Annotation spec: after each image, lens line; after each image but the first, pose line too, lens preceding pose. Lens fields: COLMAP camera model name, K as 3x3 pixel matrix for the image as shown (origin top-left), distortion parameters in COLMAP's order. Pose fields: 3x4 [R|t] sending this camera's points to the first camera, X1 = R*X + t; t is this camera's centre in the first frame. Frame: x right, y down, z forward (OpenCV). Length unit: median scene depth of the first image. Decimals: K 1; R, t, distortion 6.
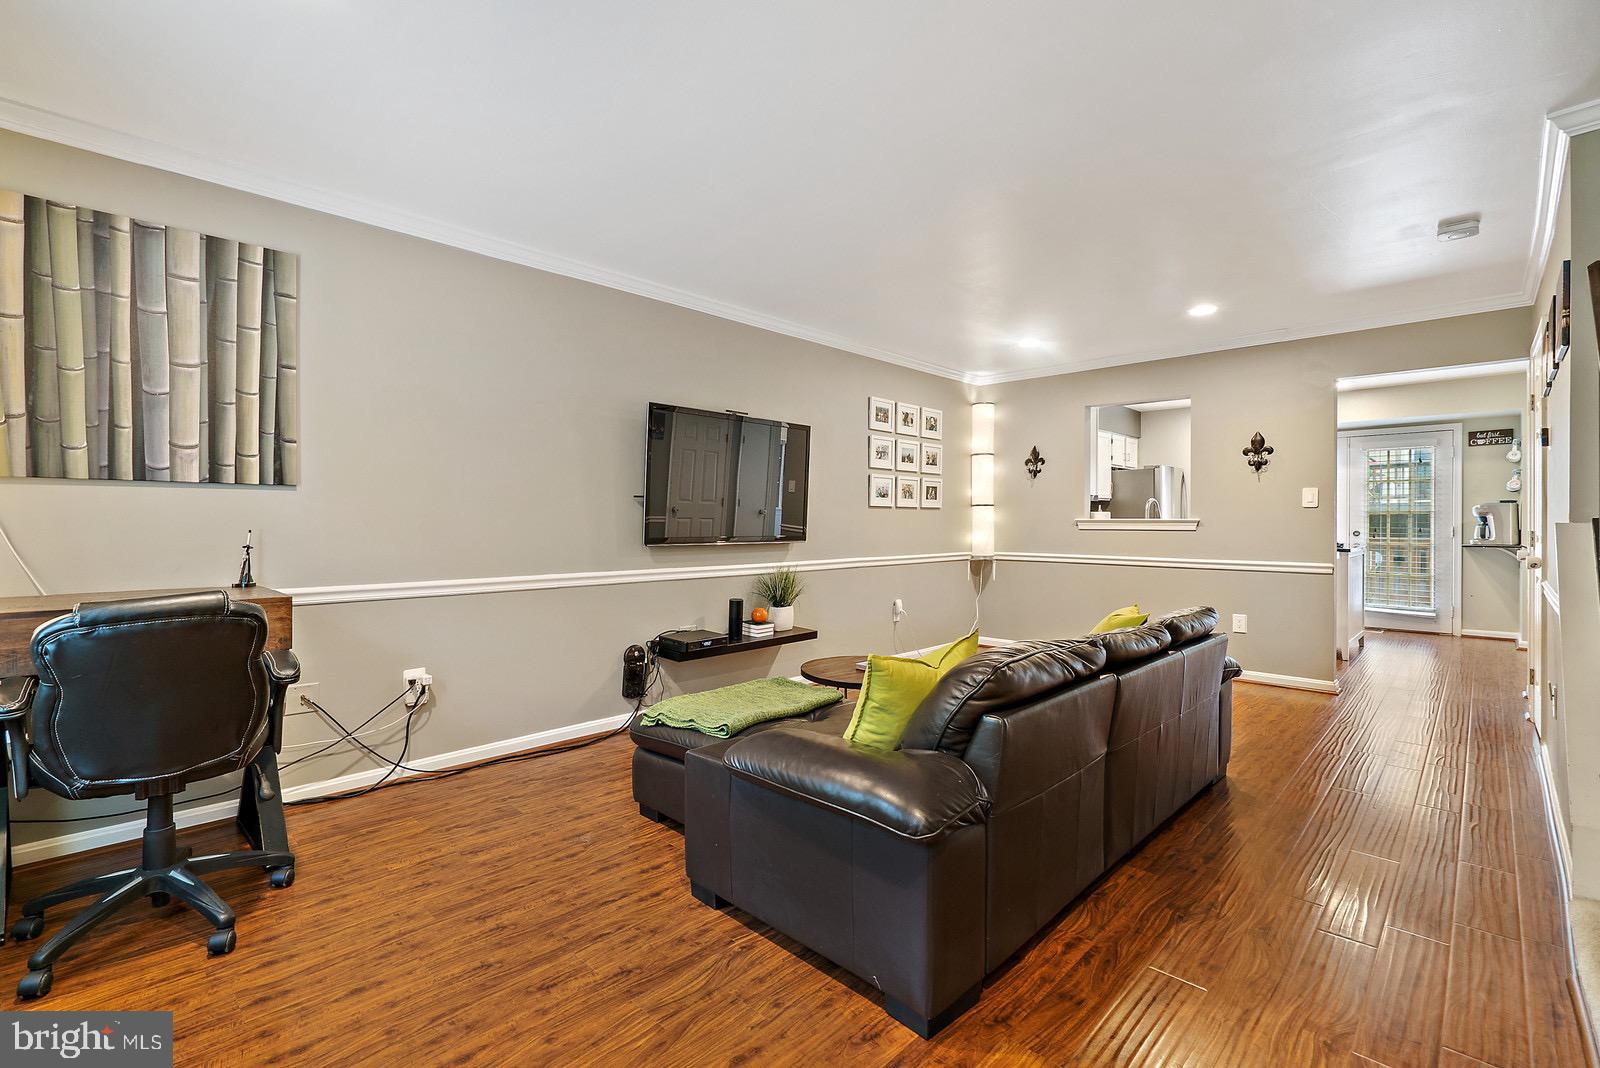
lens RADIAL K [[727.0, 0, 788.1], [0, 727.0, 524.1], [0, 0, 1]] dist [-0.010813, -0.000042]
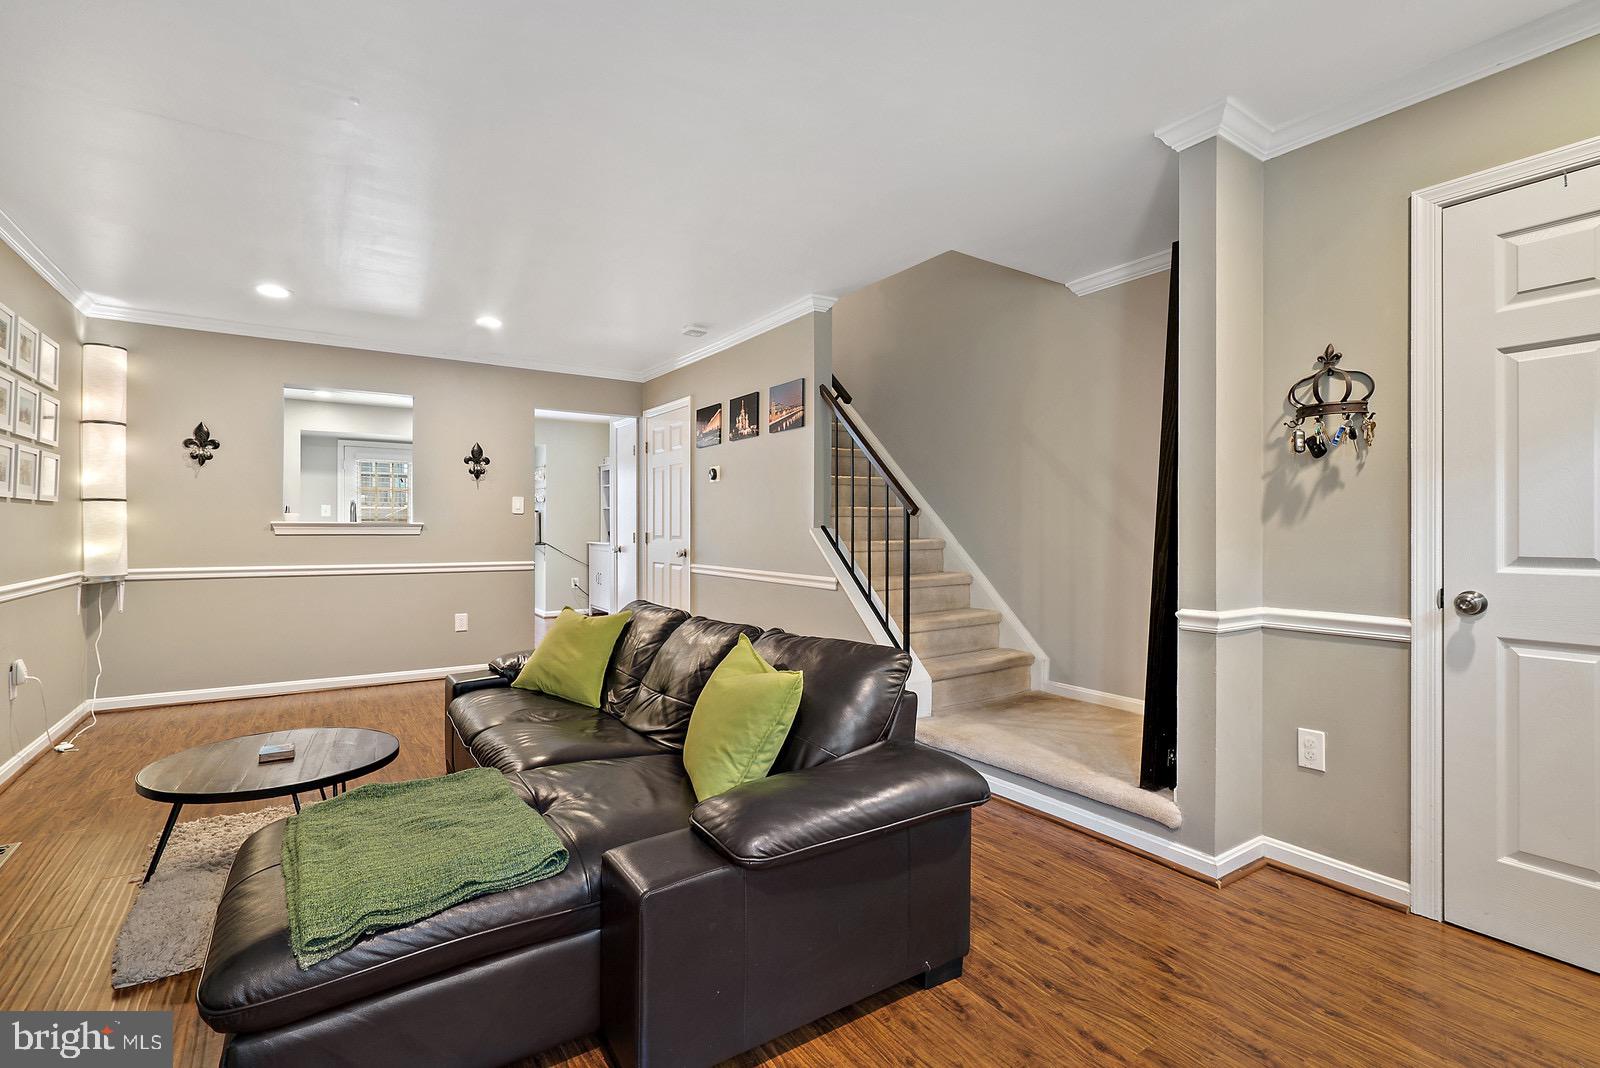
lens RADIAL K [[727.0, 0, 788.1], [0, 727.0, 524.1], [0, 0, 1]] dist [-0.010813, -0.000042]
pose [[0.203925, 0.004540, 0.978976, -0.299721], [-0.003072, 0.999987, -0.003998, -0.003064], [-0.978982, -0.002192, 0.203936, 0.307642]]
